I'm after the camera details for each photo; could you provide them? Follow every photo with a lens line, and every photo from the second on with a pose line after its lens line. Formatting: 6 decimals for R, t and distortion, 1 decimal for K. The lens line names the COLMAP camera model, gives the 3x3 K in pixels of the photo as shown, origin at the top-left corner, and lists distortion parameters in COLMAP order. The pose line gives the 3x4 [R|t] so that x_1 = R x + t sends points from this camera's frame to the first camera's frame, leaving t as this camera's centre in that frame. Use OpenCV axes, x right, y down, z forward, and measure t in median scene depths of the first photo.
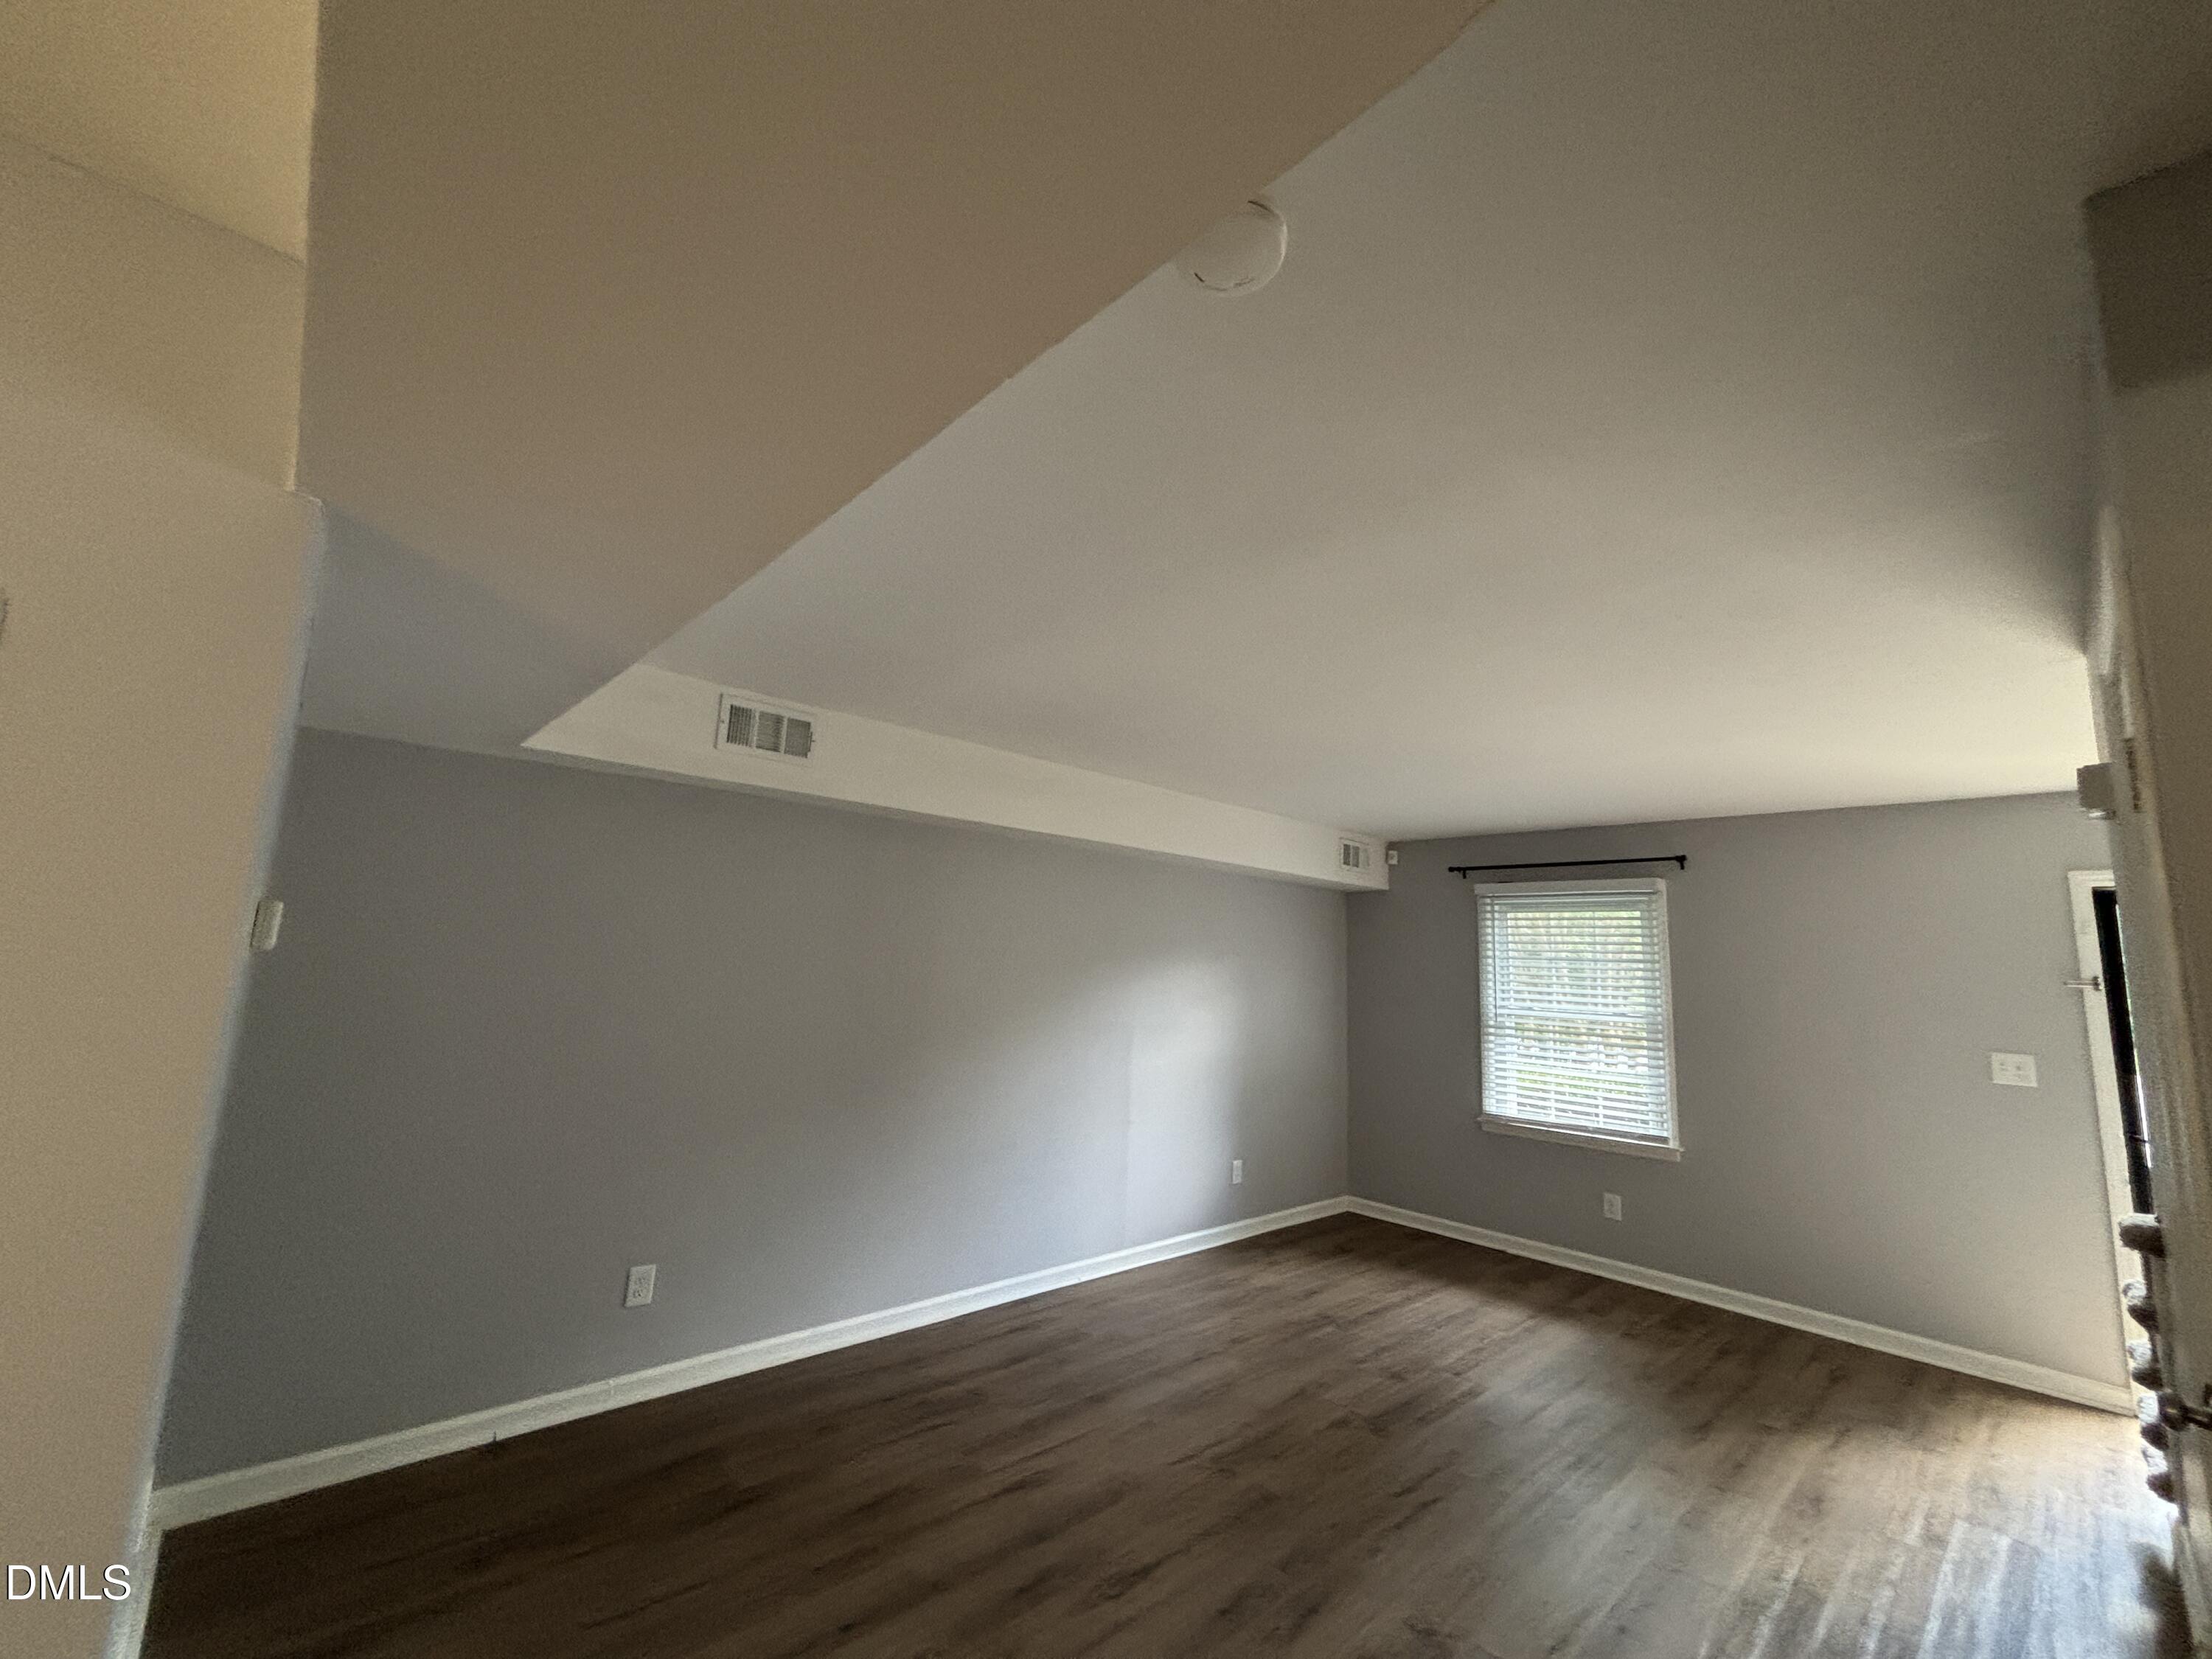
lens RADIAL K [[900.8, 0, 1106.0], [0, 900.8, 829.5], [0, 0, 1]] dist [0.000986, 0.000638]
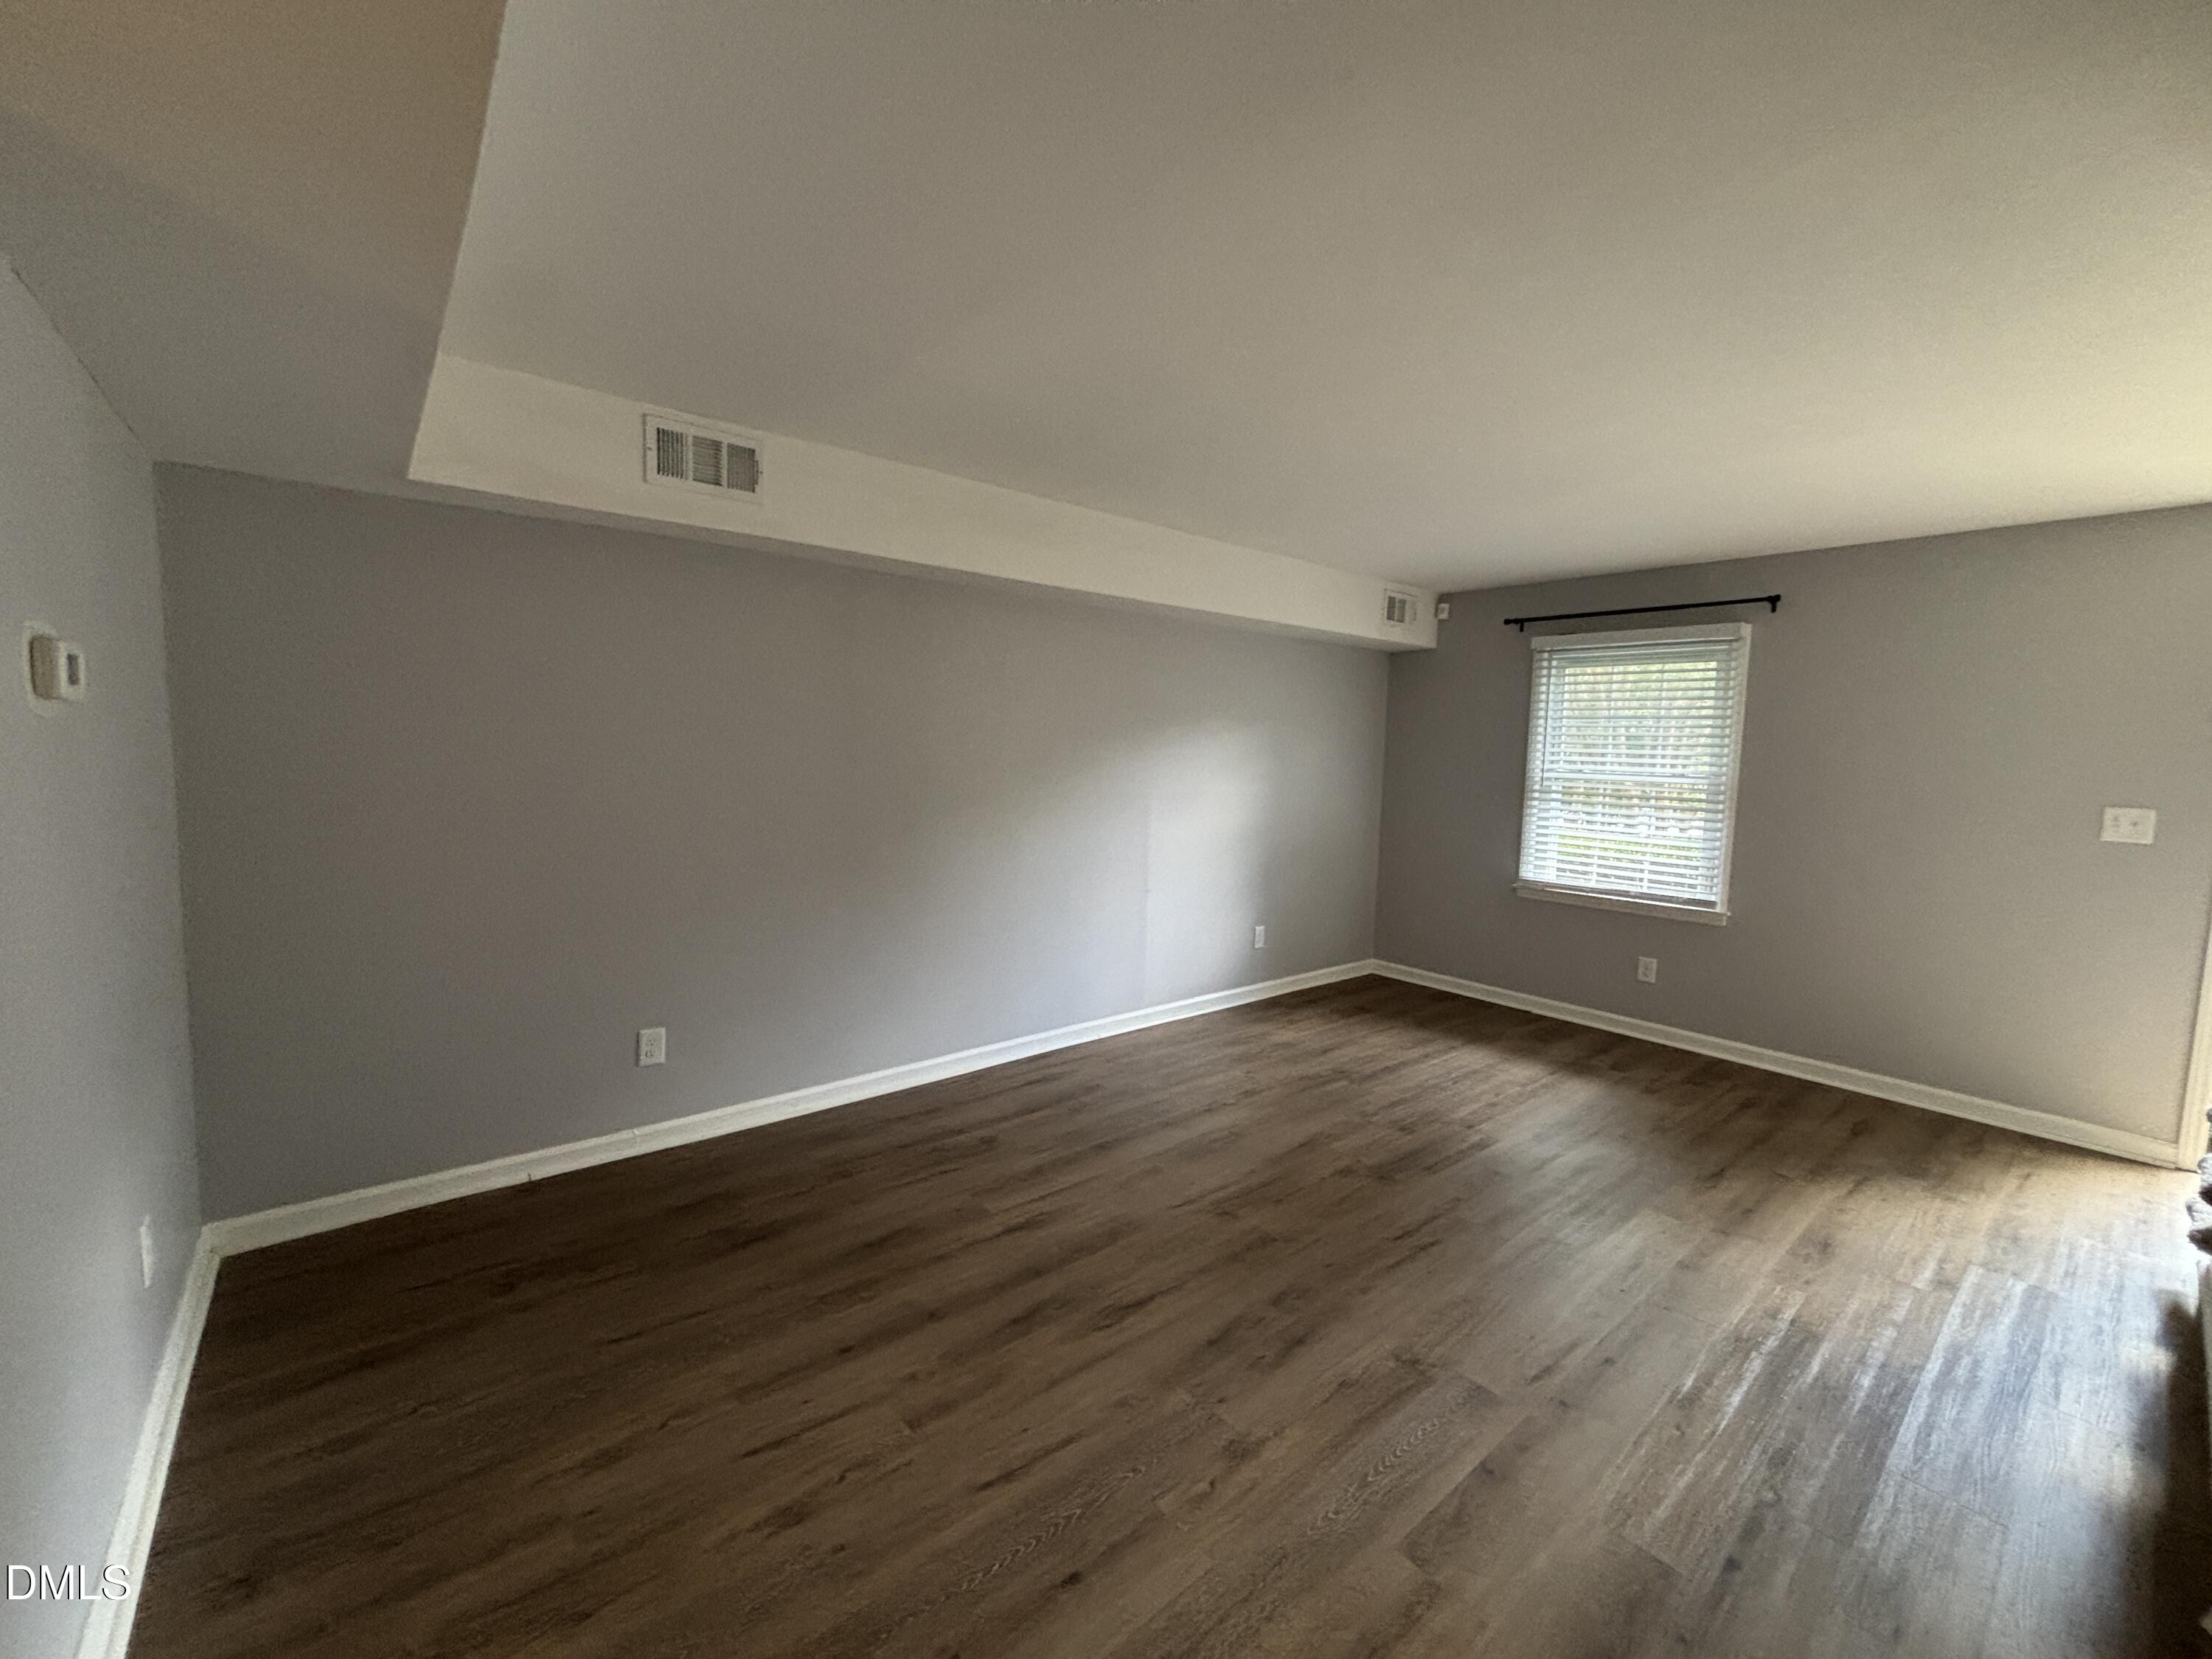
lens RADIAL K [[896.7, 0, 1101.7], [0, 896.7, 832.9], [0, 0, 1]] dist [0.003622, 0.000850]
pose [[0.998257, -0.011657, -0.057854, 0.046821], [0.025450, 0.969495, 0.243785, 0.034899], [0.053247, -0.244833, 0.968102, 0.095173]]
